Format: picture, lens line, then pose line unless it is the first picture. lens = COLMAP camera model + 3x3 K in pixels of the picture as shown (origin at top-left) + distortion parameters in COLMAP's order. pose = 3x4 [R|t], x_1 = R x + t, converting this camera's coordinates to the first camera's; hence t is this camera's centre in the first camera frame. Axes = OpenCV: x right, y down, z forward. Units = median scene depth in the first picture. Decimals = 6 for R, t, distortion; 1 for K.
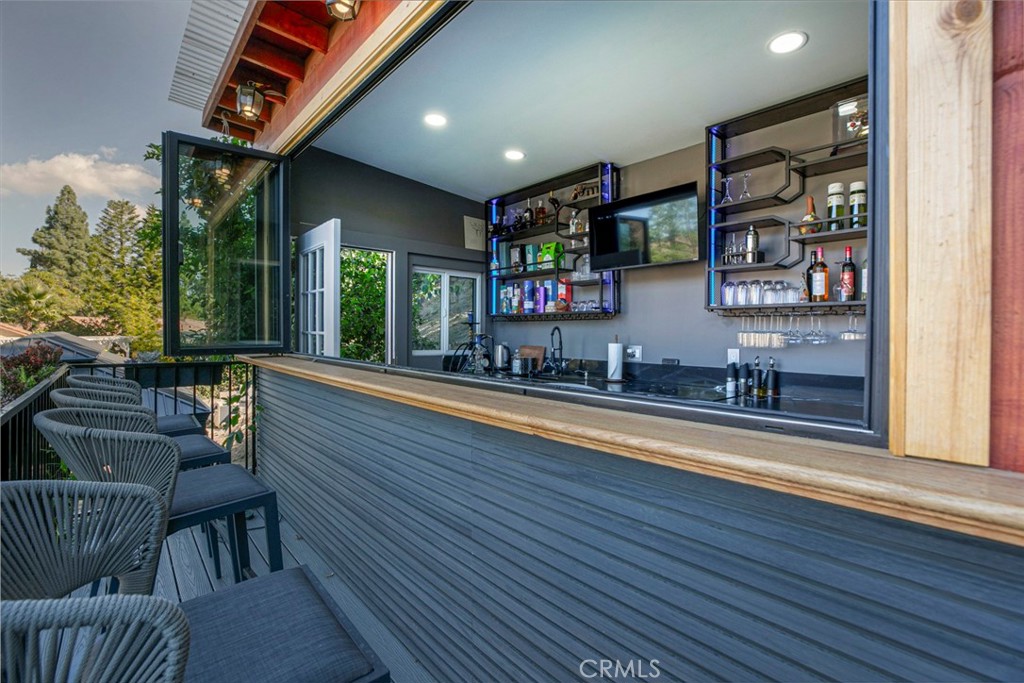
lens RADIAL K [[471.4, 0, 512.0], [0, 471.4, 341.5], [0, 0, 1]] dist [-0.026742, 0.000971]
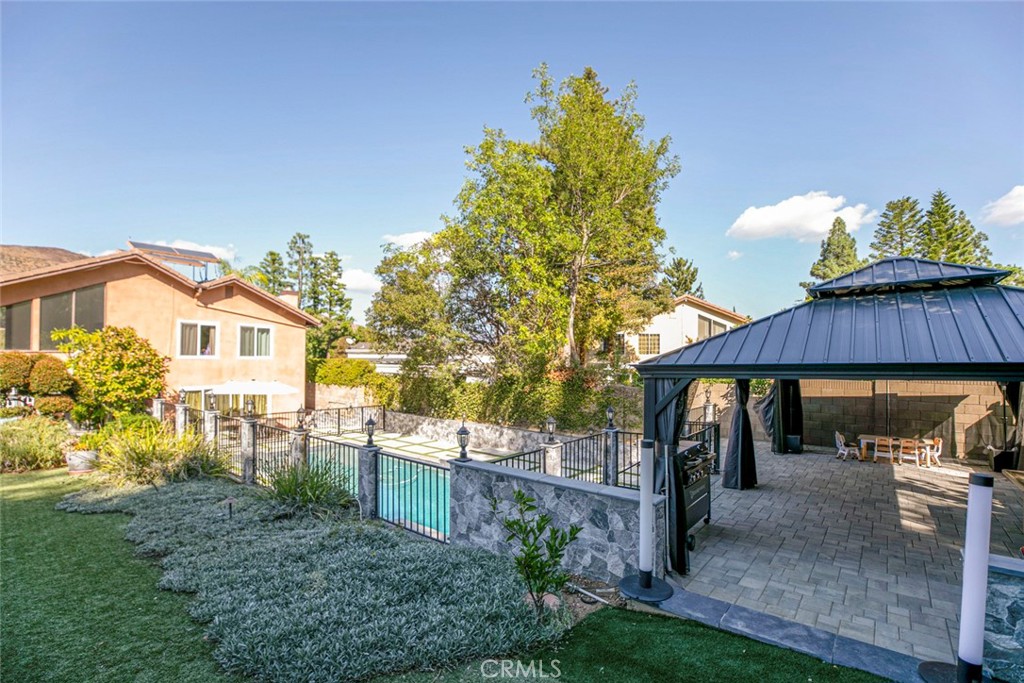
lens RADIAL K [[479.5, 0, 508.2], [0, 479.5, 354.8], [0, 0, 1]] dist [-0.024591, 0.001398]
pose [[0.205293, -0.019676, -0.978503, -0.739001], [-0.021123, 0.999476, -0.024529, 0.259212], [0.978473, 0.025705, 0.204770, 0.450139]]
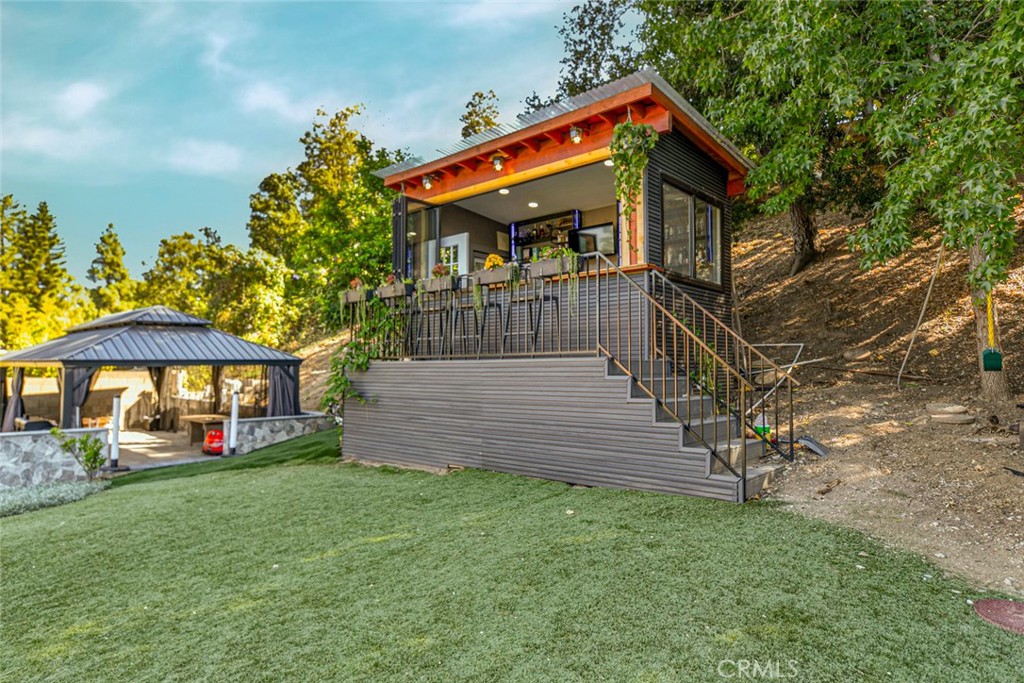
lens RADIAL K [[594.8, 0, 512.0], [0, 594.8, 341.5], [0, 0, 1]] dist [0.011247, 0.000294]
pose [[0.991305, -0.004305, 0.131513, -0.393630], [0.012574, 0.997990, -0.062107, 0.339418], [-0.130981, 0.063221, 0.989367, -1.418584]]
